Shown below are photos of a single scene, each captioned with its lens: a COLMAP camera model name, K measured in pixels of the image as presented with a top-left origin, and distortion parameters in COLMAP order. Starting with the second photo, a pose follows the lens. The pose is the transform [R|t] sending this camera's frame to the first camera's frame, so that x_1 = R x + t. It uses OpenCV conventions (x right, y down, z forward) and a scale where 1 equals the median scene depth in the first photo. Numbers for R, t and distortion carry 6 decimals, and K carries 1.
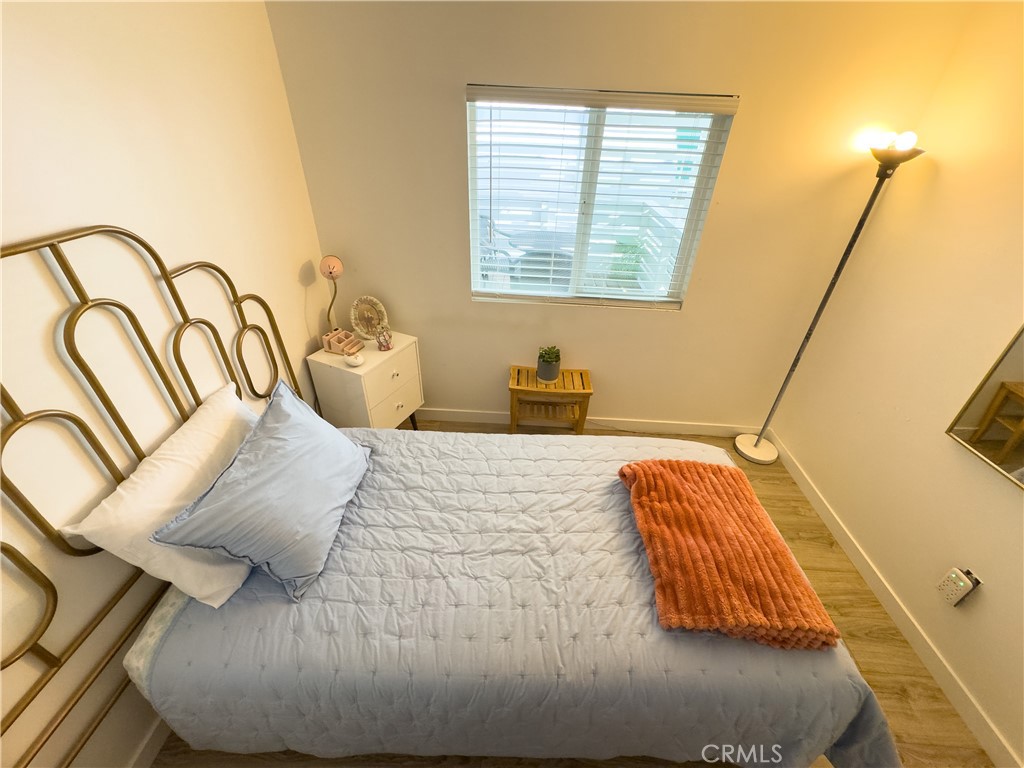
lens RADIAL K [[410.8, 0, 513.1], [0, 410.8, 383.9], [0, 0, 1]] dist [-0.000431, 0.000805]
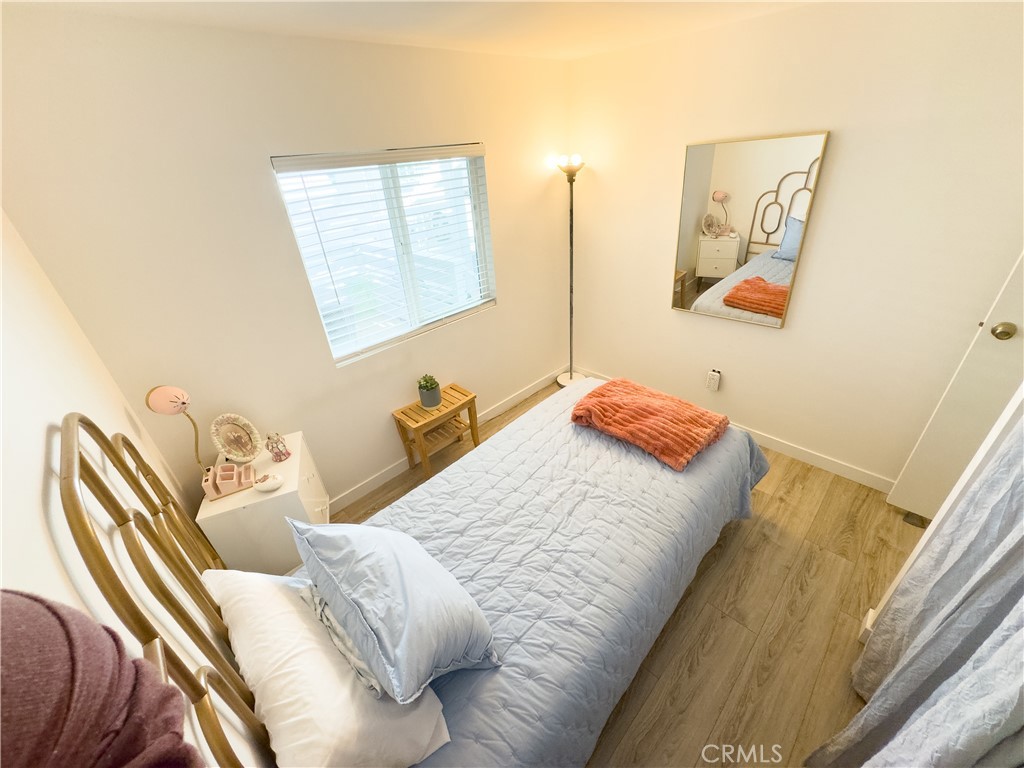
lens RADIAL K [[410.8, 0, 506.5], [0, 410.8, 386.1], [0, 0, 1]] dist [-0.000431, 0.000805]
pose [[0.677549, -0.440719, 0.588807, -0.646320], [0.482318, 0.870647, 0.096665, -0.109396], [-0.555245, 0.218497, 0.802473, 0.048606]]
